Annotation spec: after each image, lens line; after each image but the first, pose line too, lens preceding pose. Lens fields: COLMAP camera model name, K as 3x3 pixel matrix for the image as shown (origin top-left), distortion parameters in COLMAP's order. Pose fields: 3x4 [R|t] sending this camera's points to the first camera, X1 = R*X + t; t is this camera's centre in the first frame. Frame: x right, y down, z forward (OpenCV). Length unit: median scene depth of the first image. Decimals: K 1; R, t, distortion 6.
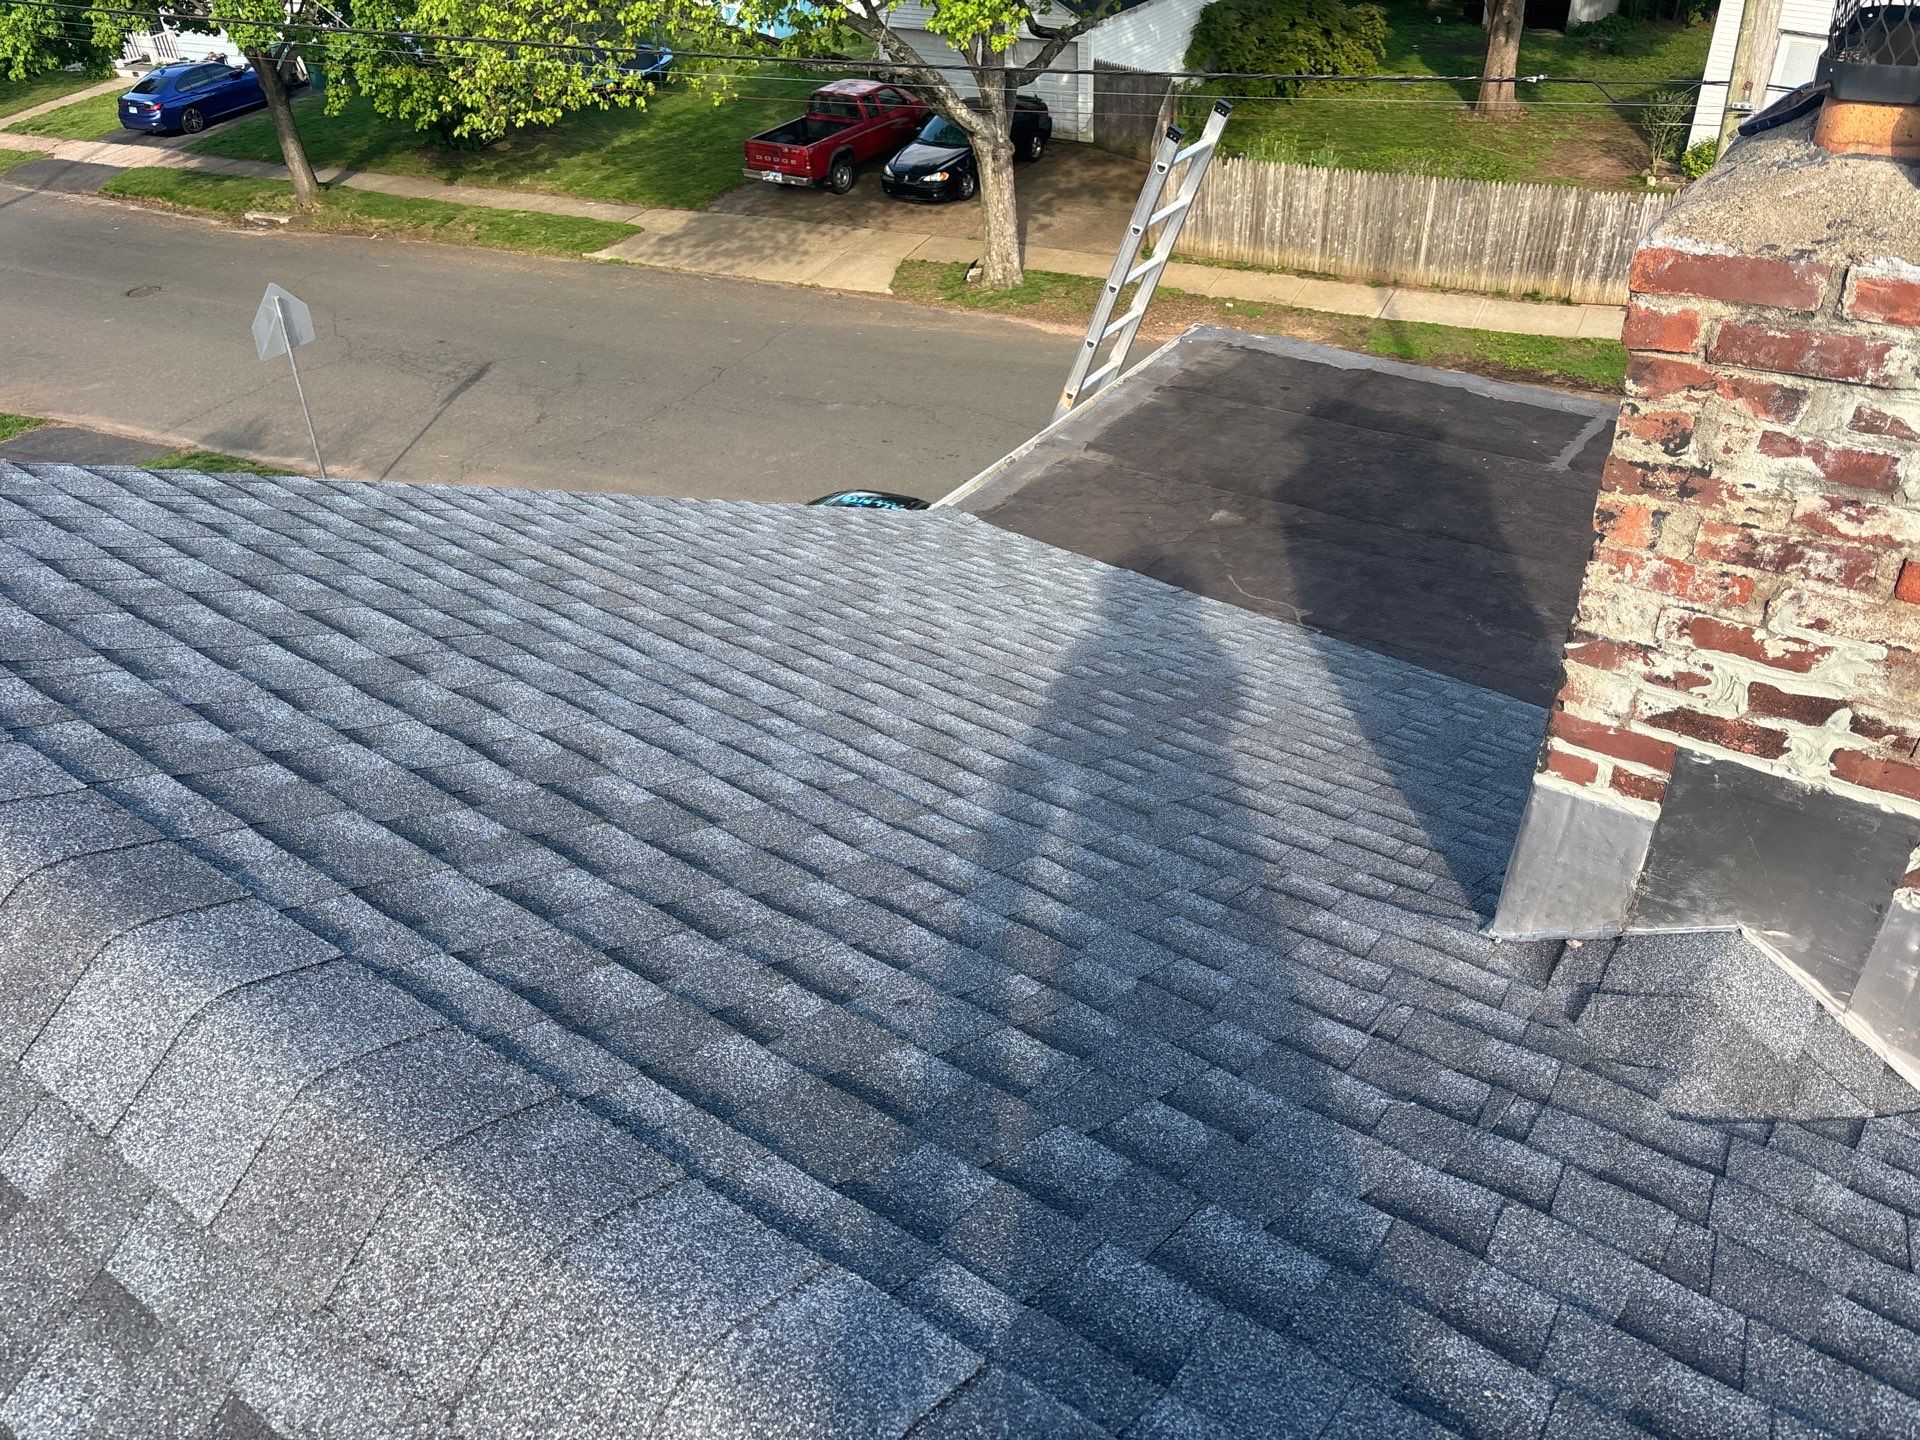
lens RADIAL K [[1454.6, 0, 960.0], [0, 1454.6, 720.0], [0, 0, 1]] dist [0.044137, -0.044971]
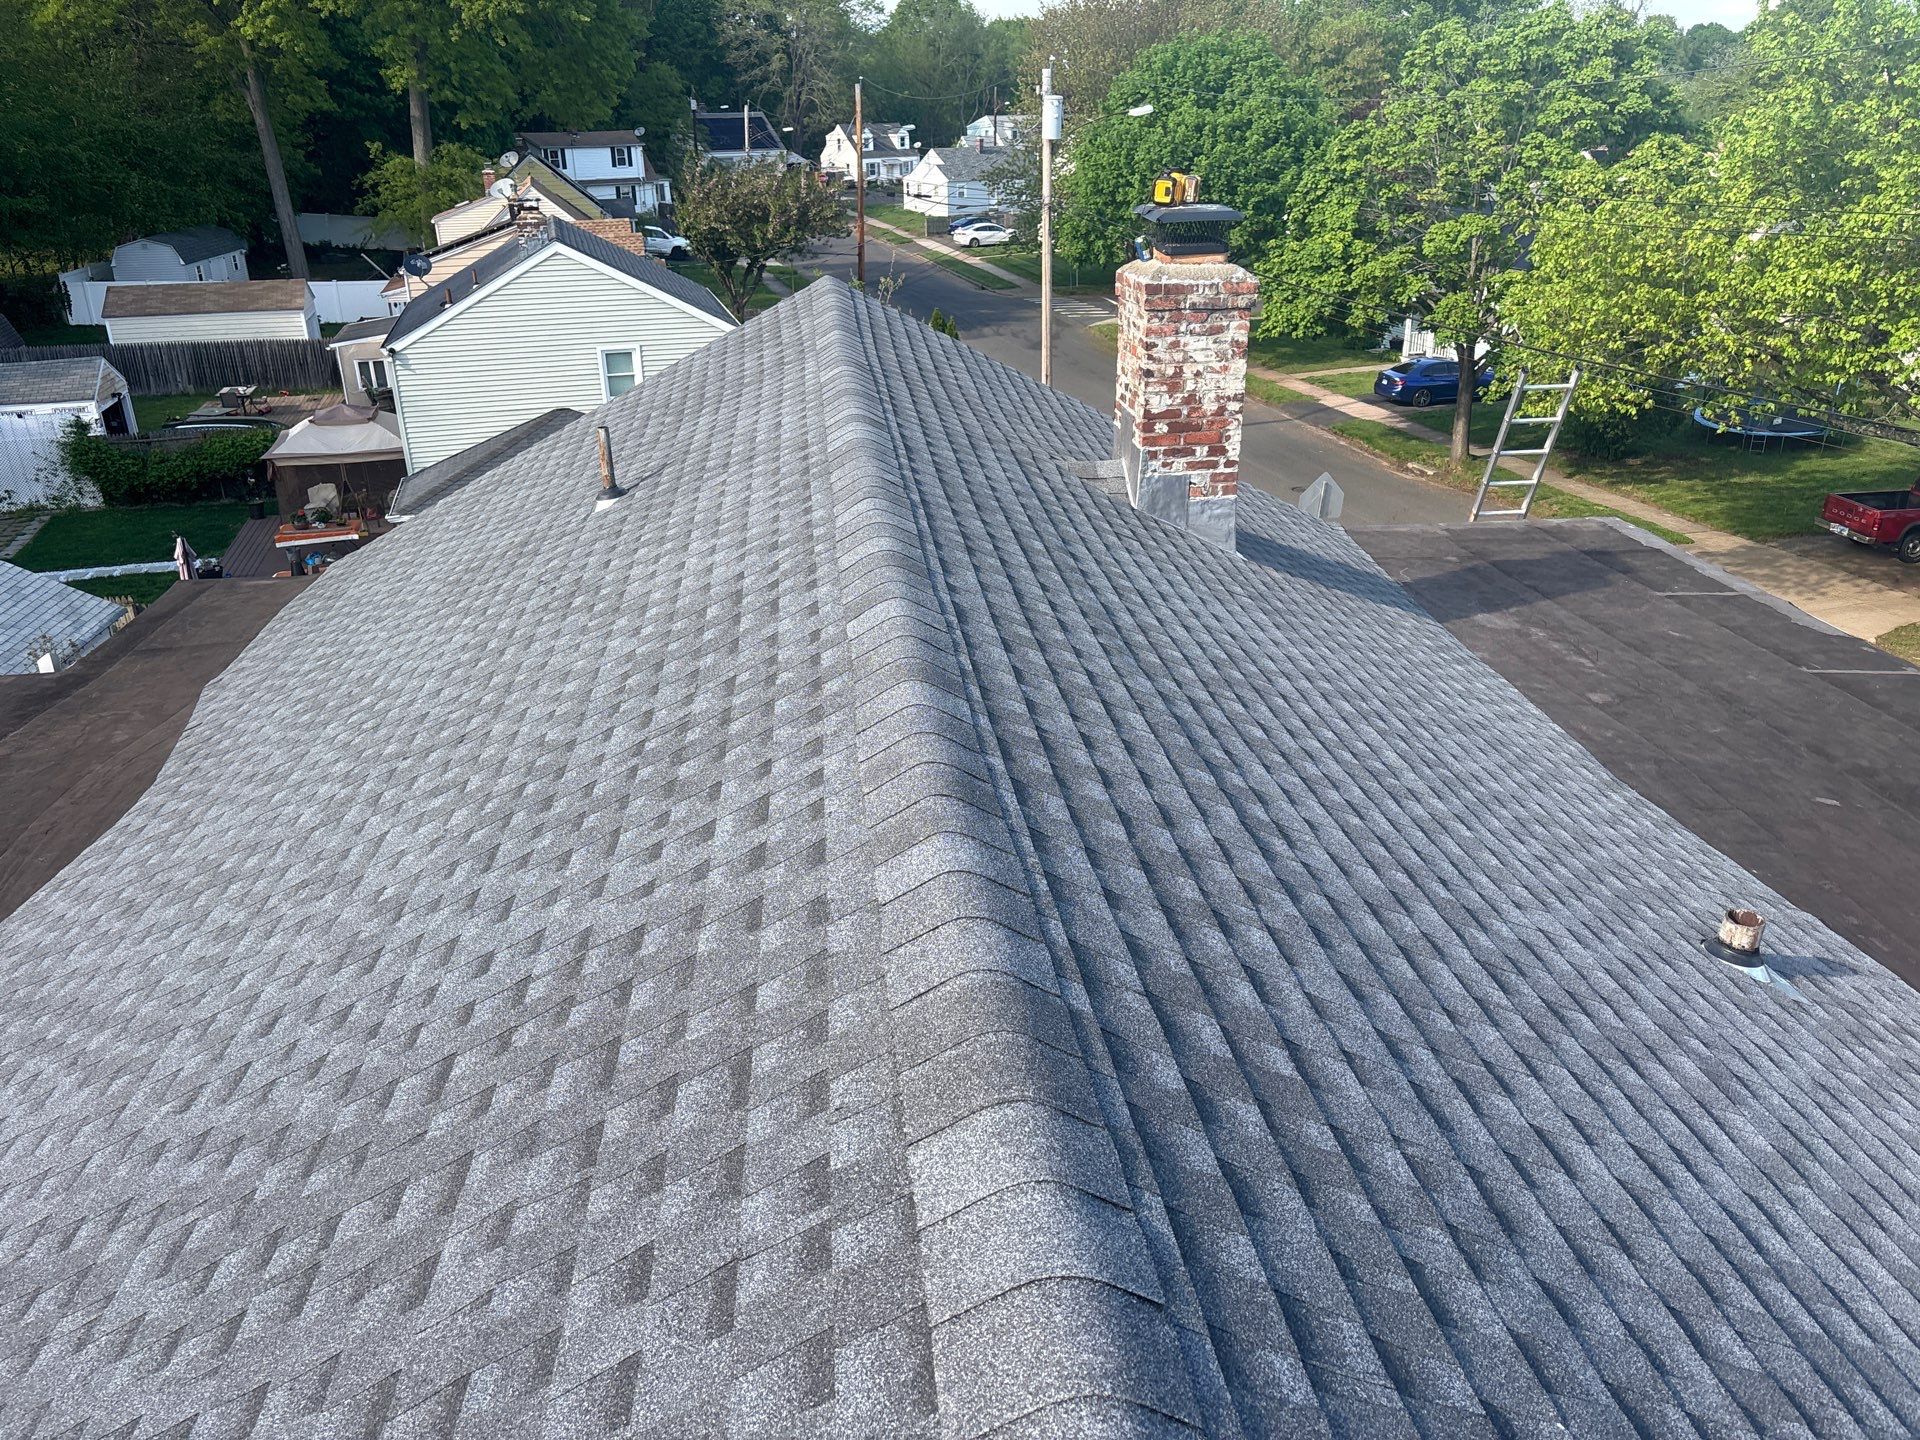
lens RADIAL K [[1458.5, 0, 969.6], [0, 1458.5, 724.6], [0, 0, 1]] dist [0.020827, -0.008144]
pose [[0.668123, 0.335495, -0.664119, 1.152897], [-0.463507, 0.885895, -0.018771, 0.384458], [0.582042, 0.320365, 0.747391, -0.694520]]
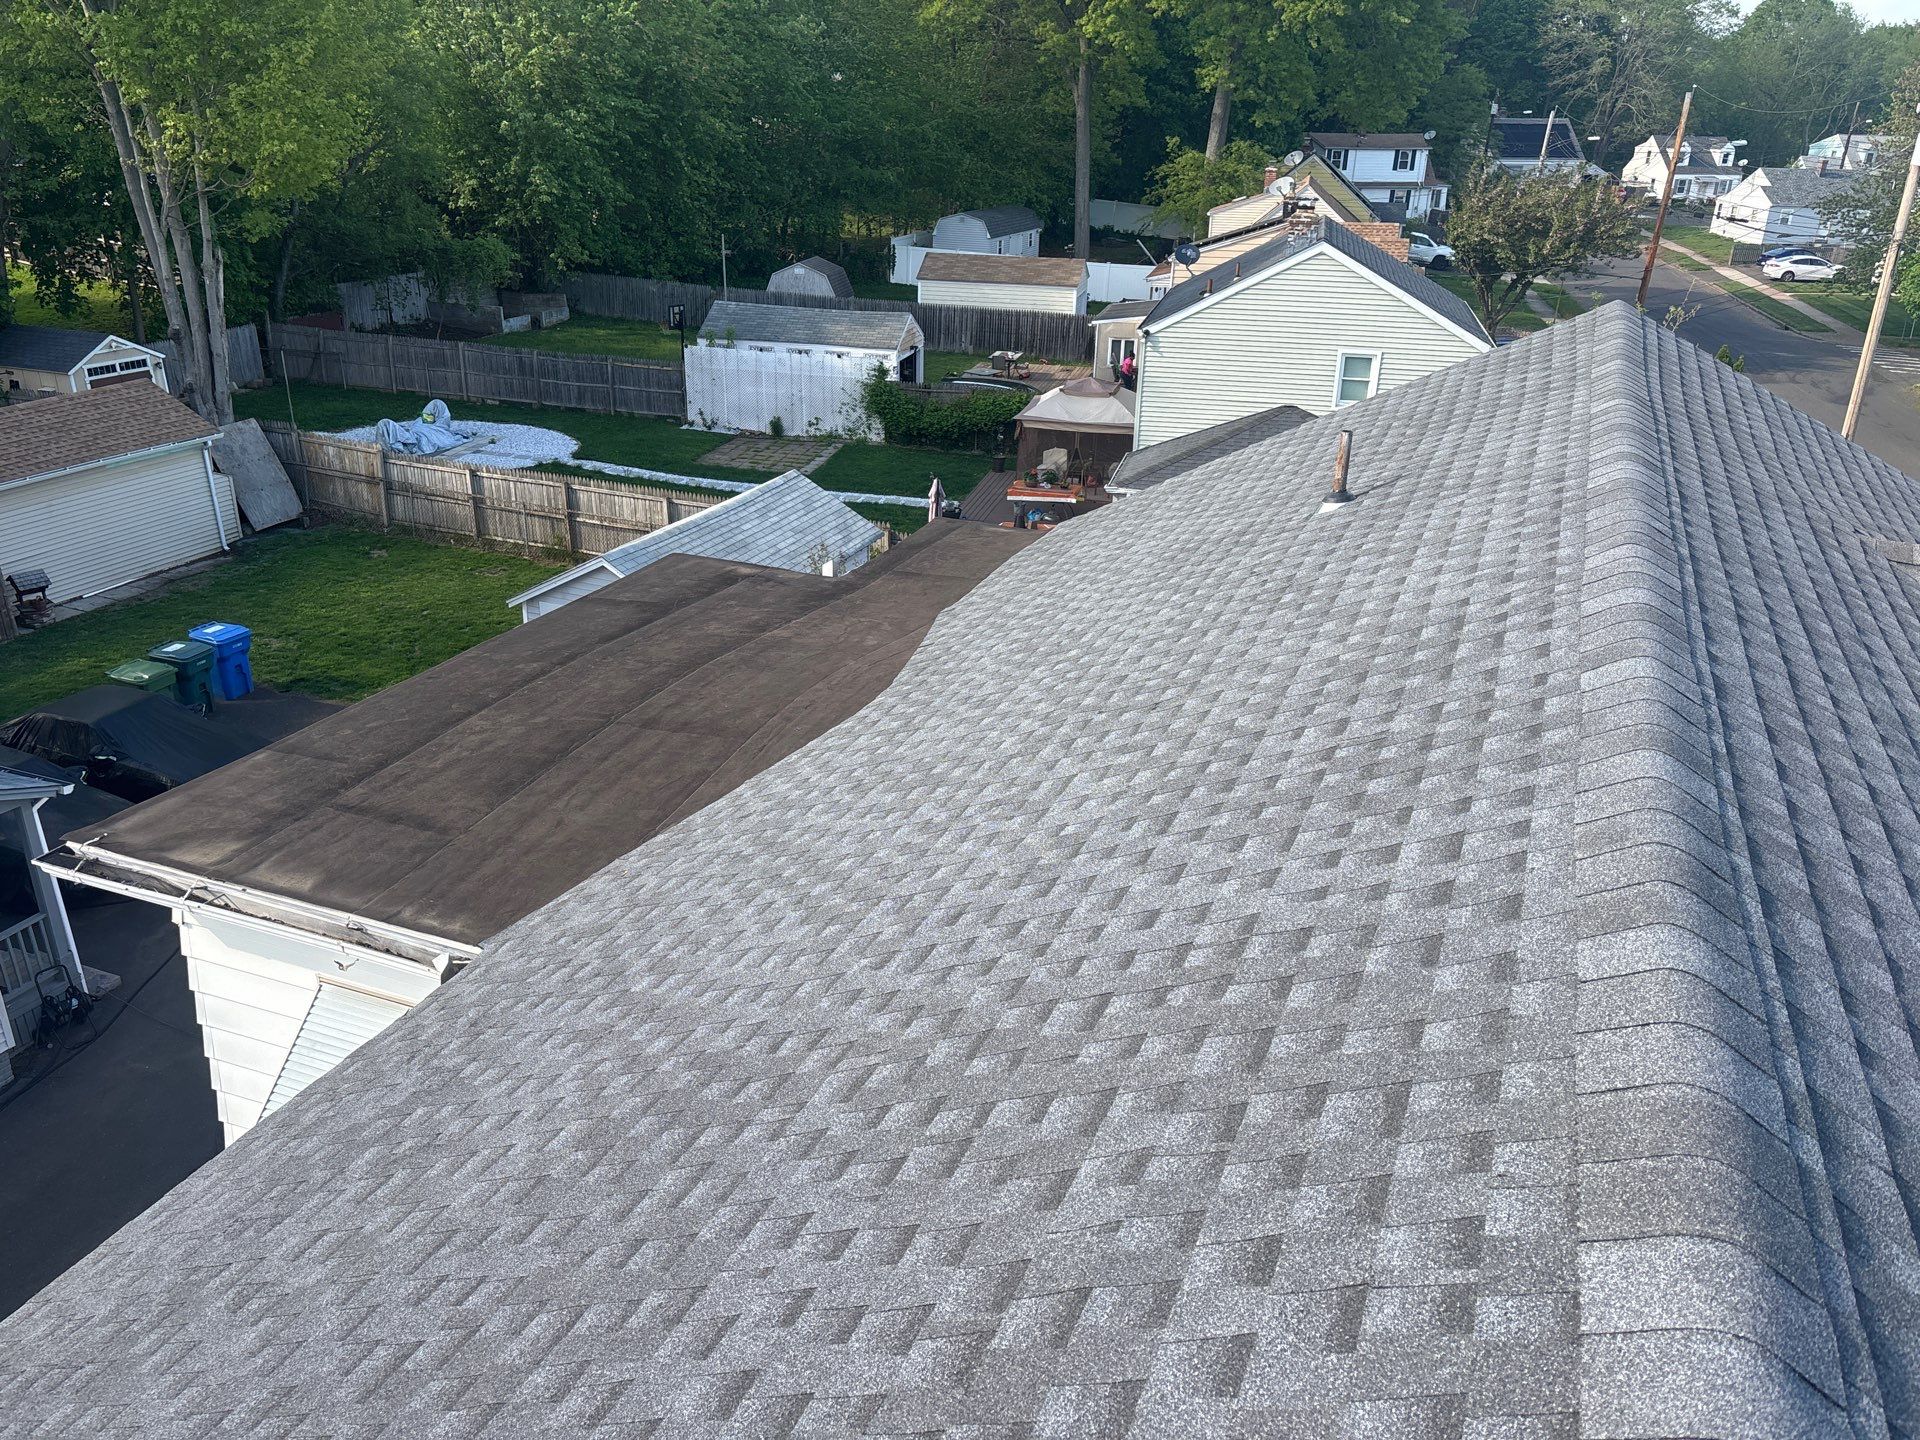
lens RADIAL K [[1444.7, 0, 942.9], [0, 1444.7, 731.8], [0, 0, 1]] dist [0.056891, -0.060355]
pose [[0.223435, 0.444655, -0.867386, 1.145234], [-0.608455, 0.758836, 0.232272, 0.397922], [0.761485, 0.475868, 0.440103, -0.714012]]
